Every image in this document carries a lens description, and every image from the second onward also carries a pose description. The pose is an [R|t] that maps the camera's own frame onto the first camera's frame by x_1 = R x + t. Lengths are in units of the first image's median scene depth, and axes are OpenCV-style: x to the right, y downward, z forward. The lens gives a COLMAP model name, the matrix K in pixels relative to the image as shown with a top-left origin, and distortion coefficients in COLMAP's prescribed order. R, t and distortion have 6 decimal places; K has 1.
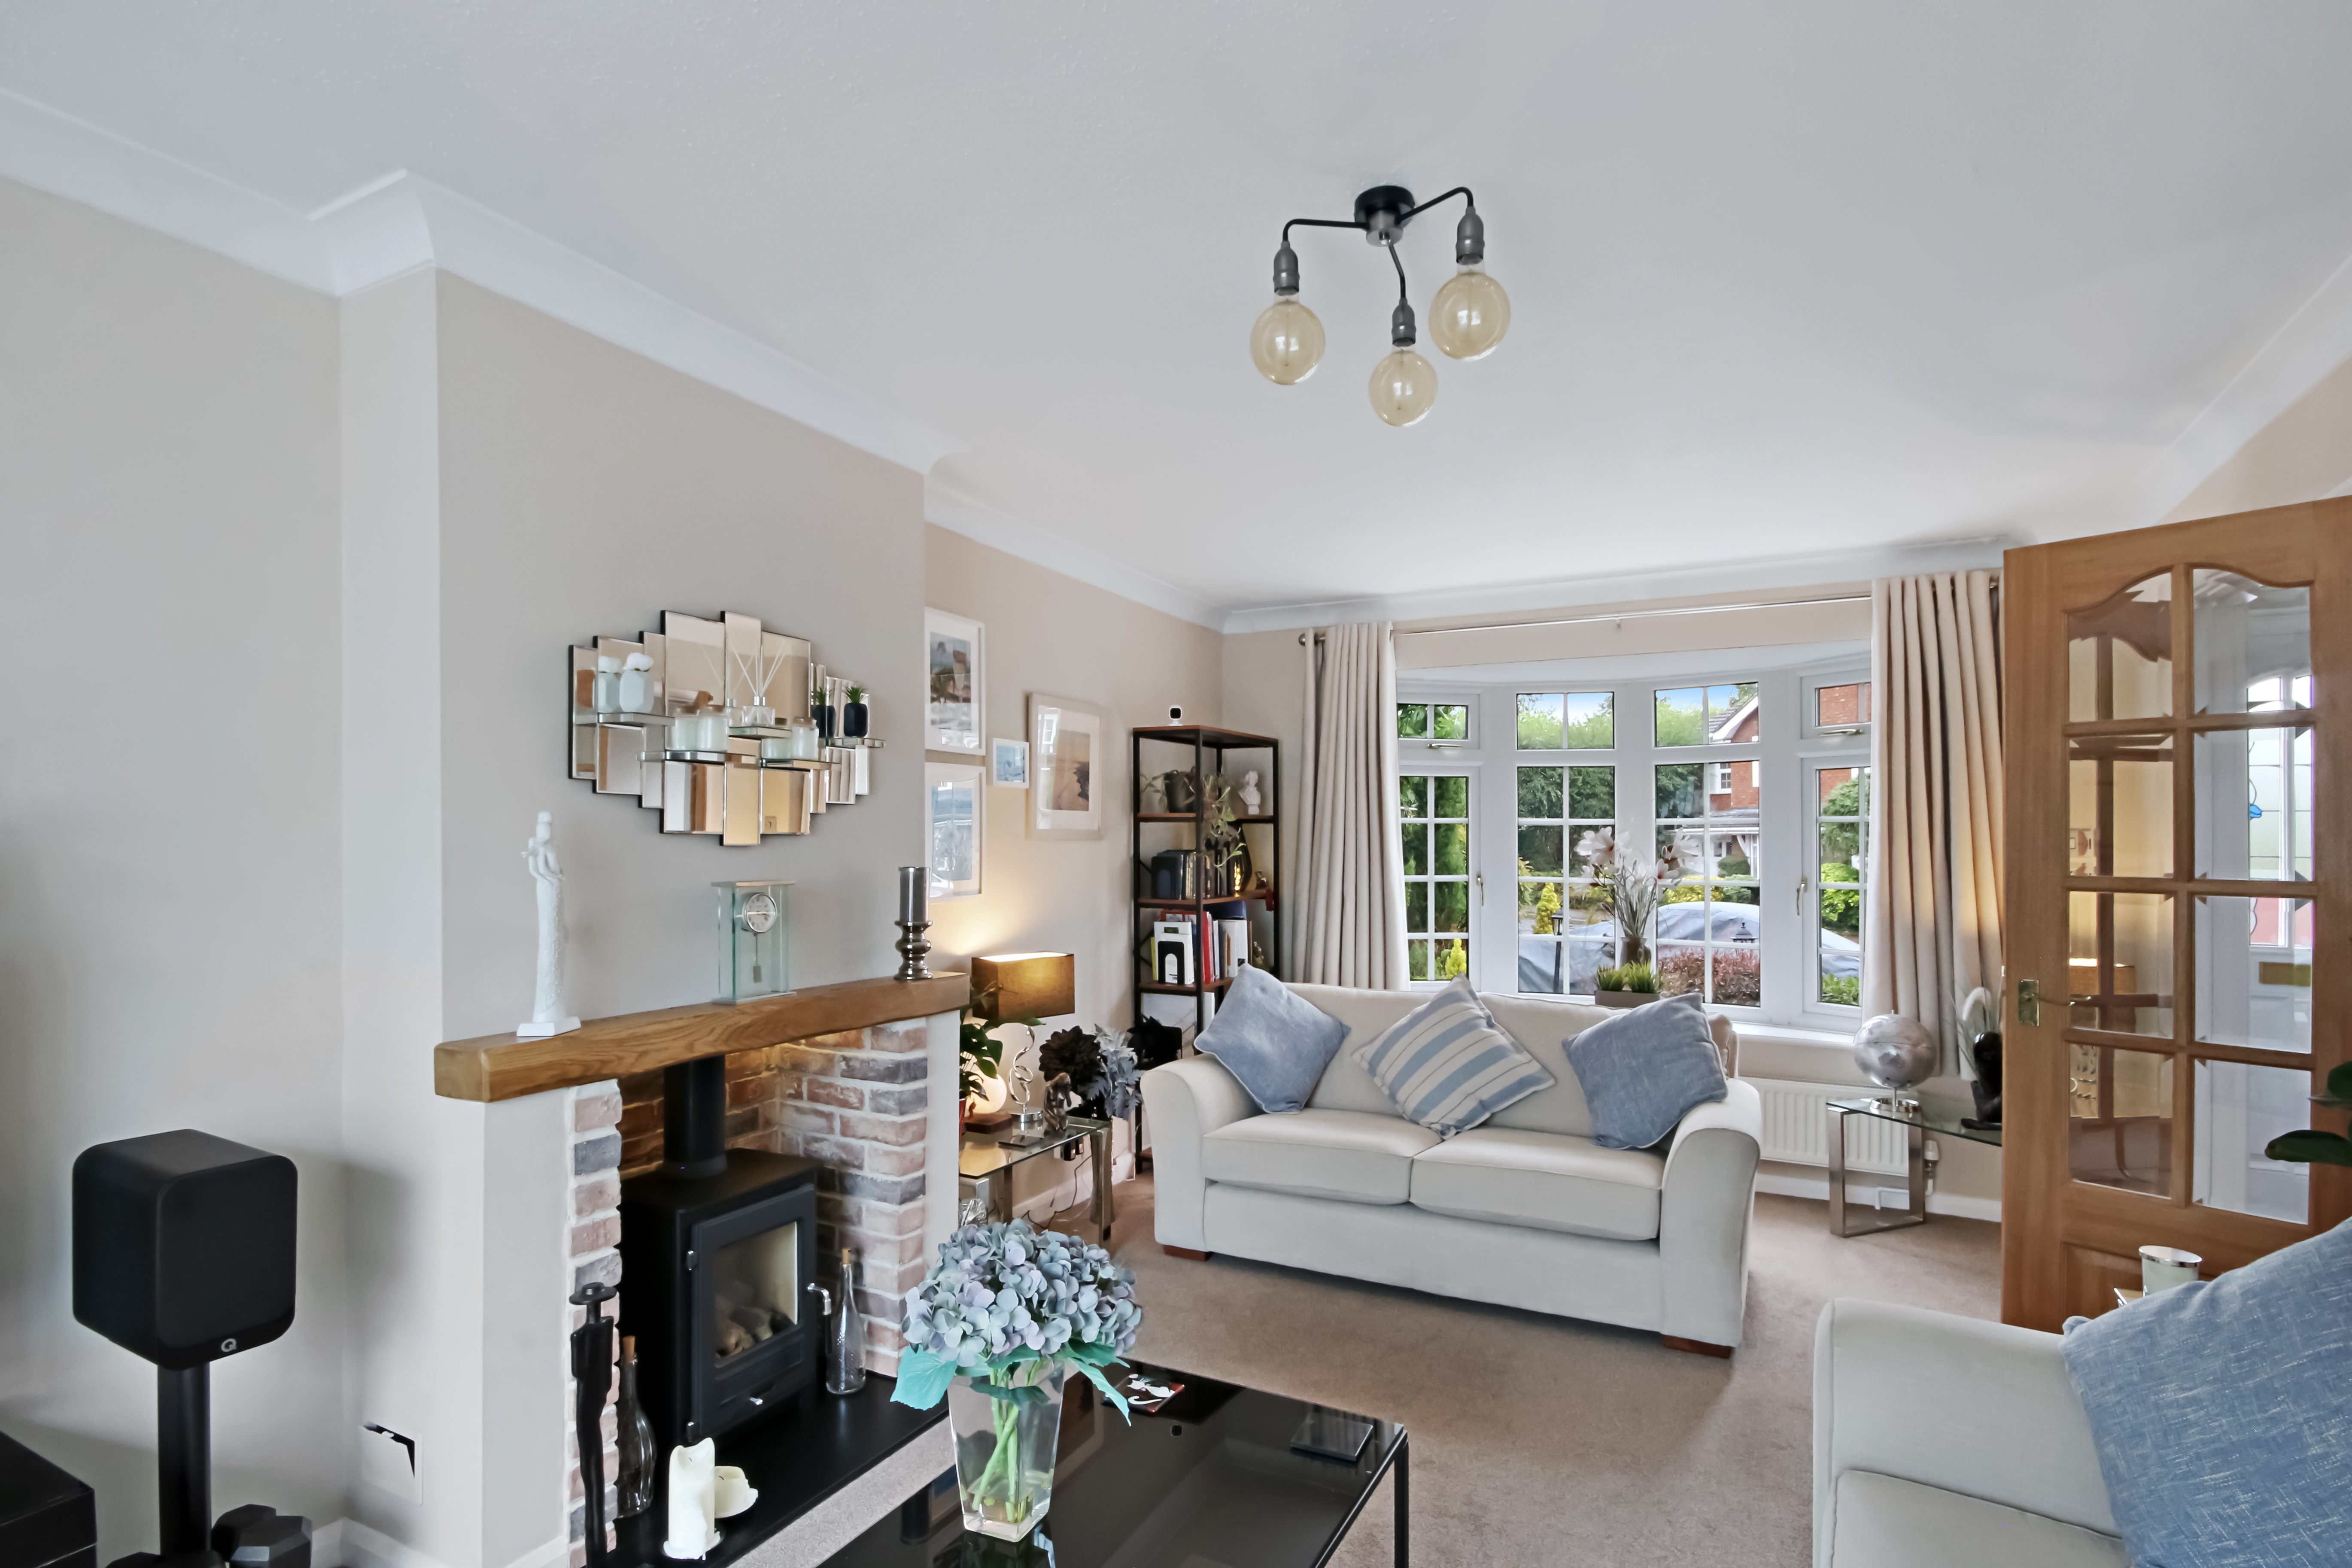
lens RADIAL K [[1128.5, 0, 1172.9], [0, 1128.5, 844.2], [0, 0, 1]] dist [-0.015481, 0.006540]
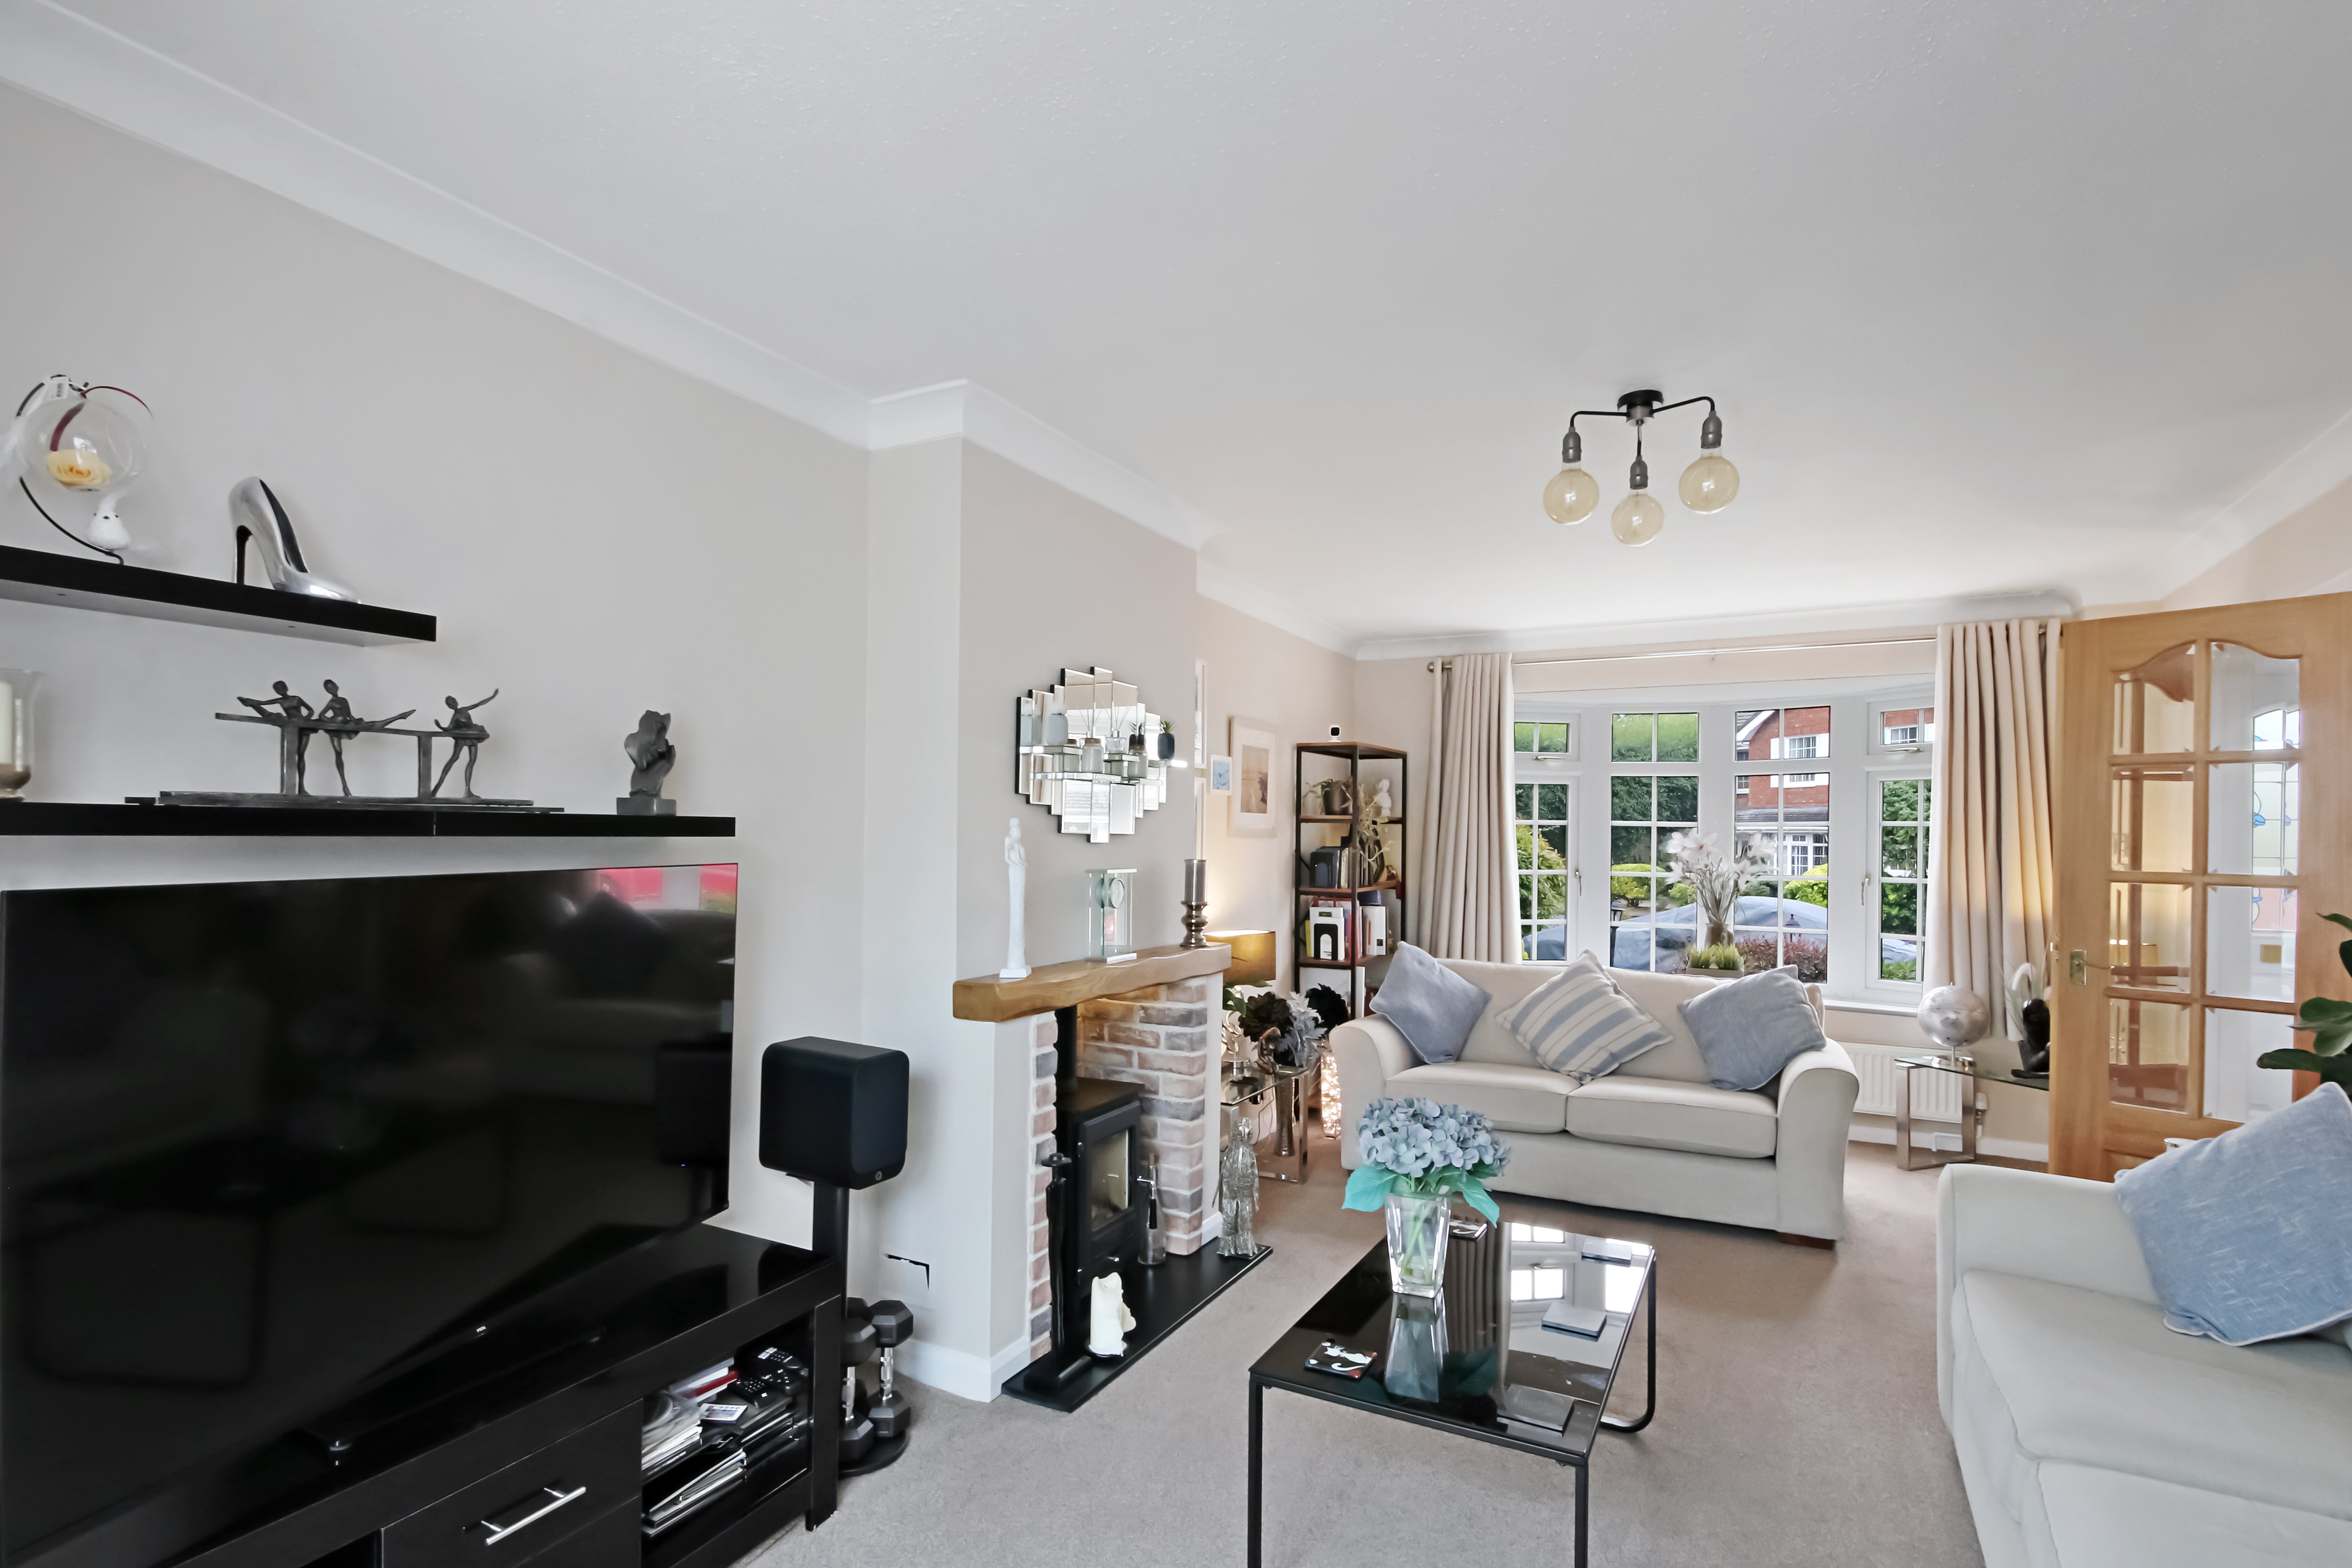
lens RADIAL K [[1097.3, 0, 1178.2], [0, 1097.3, 844.5], [0, 0, 1]] dist [-0.003768, 0.000092]
pose [[0.999880, 0.003745, -0.015010, -0.209815], [-0.003682, 0.999984, 0.004197, -0.001998], [0.015025, -0.004141, 0.999879, -0.228178]]
